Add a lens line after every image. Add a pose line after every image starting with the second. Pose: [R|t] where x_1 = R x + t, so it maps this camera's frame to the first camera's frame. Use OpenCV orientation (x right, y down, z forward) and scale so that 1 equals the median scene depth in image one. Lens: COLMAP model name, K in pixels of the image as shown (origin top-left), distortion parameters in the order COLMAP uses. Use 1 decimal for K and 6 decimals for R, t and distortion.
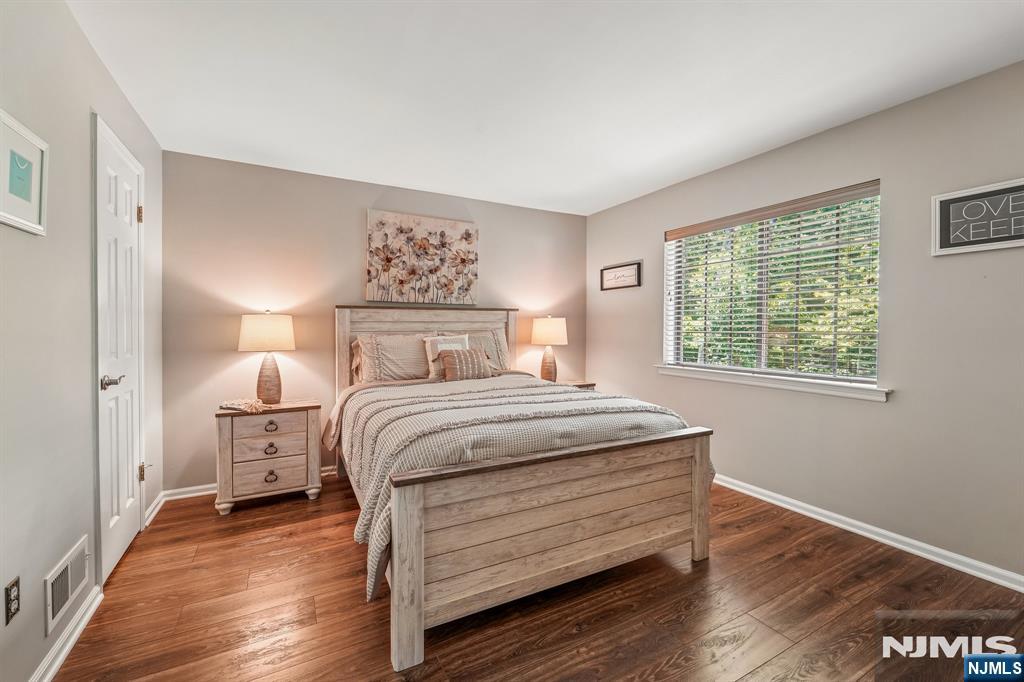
lens RADIAL K [[422.0, 0, 508.0], [0, 422.0, 327.7], [0, 0, 1]] dist [0.001215, 0.000085]
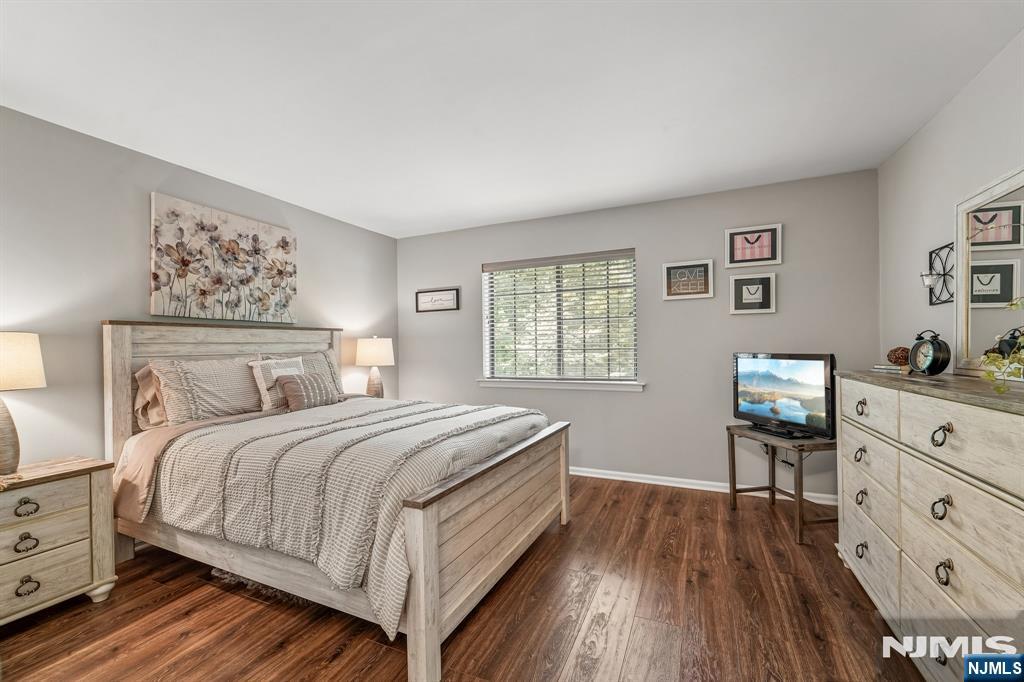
lens RADIAL K [[418.8, 0, 512.3], [0, 418.8, 342.7], [0, 0, 1]] dist [0.007962, -0.005109]
pose [[0.798554, -0.006823, 0.601884, -0.269608], [0.015817, 0.999828, -0.009651, 0.001421], [-0.601715, 0.017227, 0.798525, 0.034400]]
